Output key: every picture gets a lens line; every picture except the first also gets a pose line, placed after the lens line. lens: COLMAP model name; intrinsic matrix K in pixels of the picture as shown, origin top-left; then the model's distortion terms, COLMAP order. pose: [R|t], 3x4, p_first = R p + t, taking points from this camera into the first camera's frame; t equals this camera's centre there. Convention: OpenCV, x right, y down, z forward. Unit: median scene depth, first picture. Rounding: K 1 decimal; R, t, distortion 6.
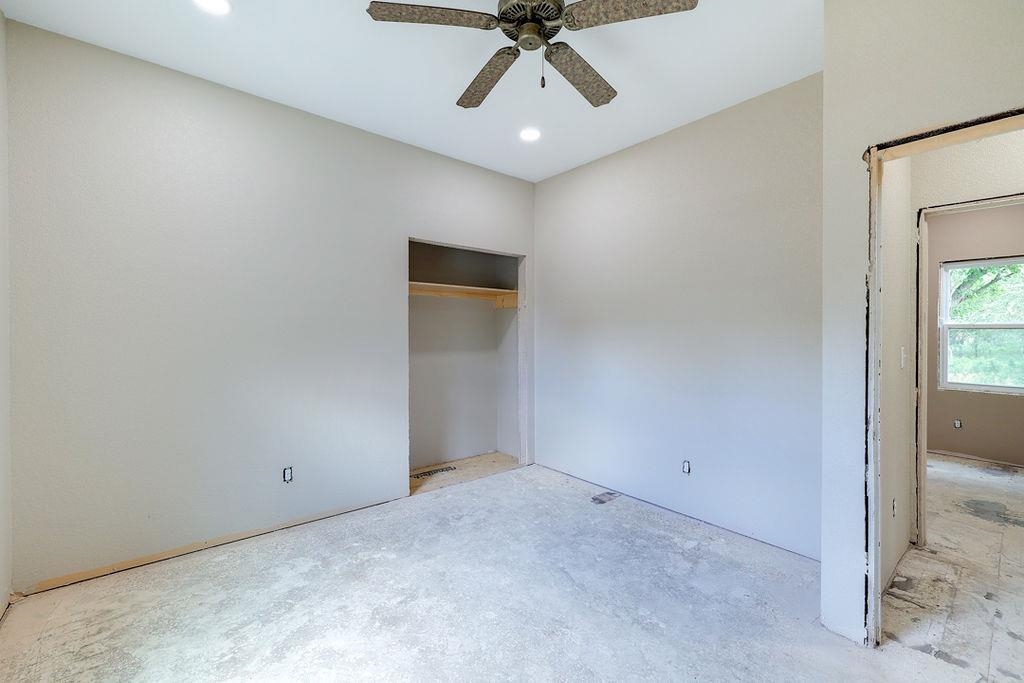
lens RADIAL K [[439.9, 0, 509.4], [0, 439.9, 323.9], [0, 0, 1]] dist [0.001215, -0.000001]
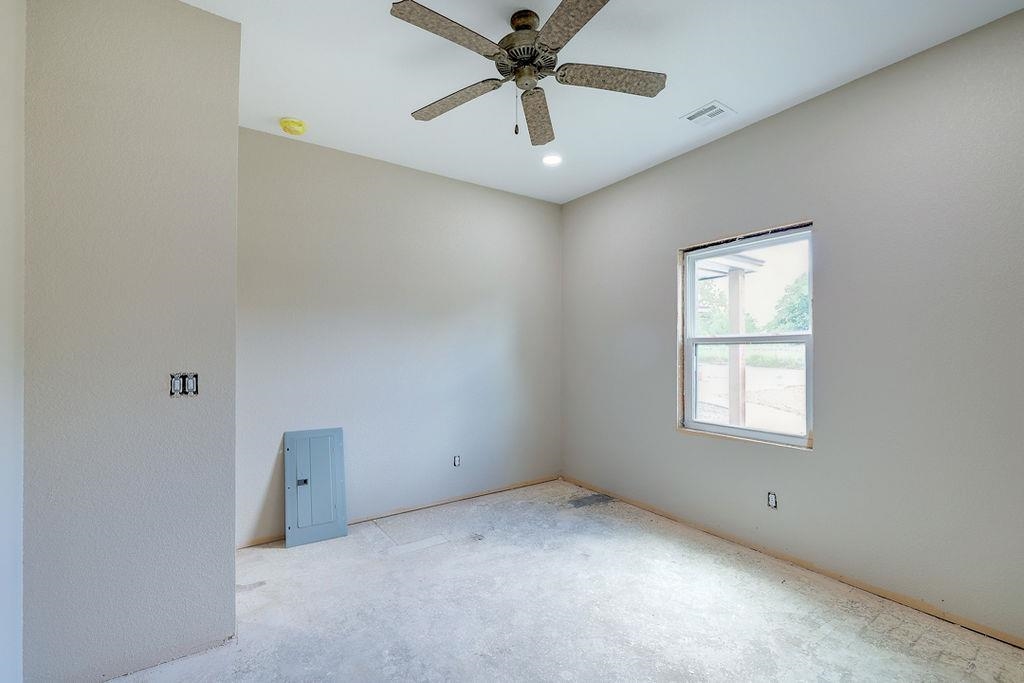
lens RADIAL K [[435.6, 0, 508.1], [0, 435.6, 340.0], [0, 0, 1]] dist [0.000523, -0.000294]
pose [[-0.994481, -0.000673, 0.104913, -0.016235], [-0.004228, 0.999424, -0.033659, 0.028132], [-0.104830, -0.033917, -0.993912, 1.725530]]
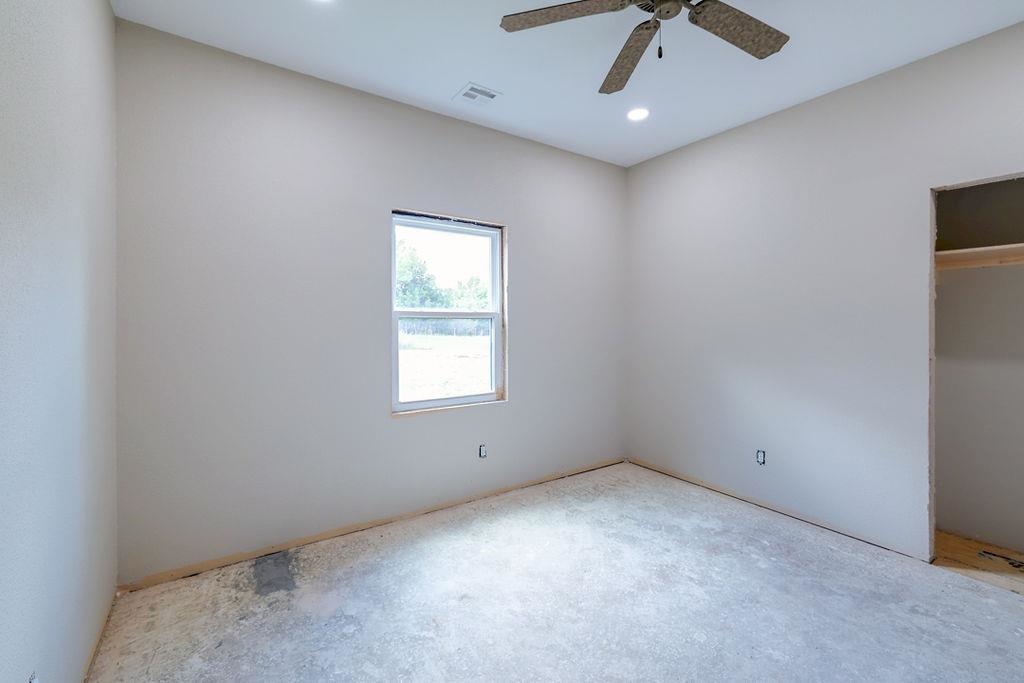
lens RADIAL K [[433.1, 0, 508.2], [0, 433.1, 322.4], [0, 0, 1]] dist [0.000478, 0.000051]
pose [[-0.104006, -0.009647, -0.994530, 0.809440], [0.010354, 0.999888, -0.010782, 0.021118], [0.994523, -0.011419, -0.103894, 0.648370]]
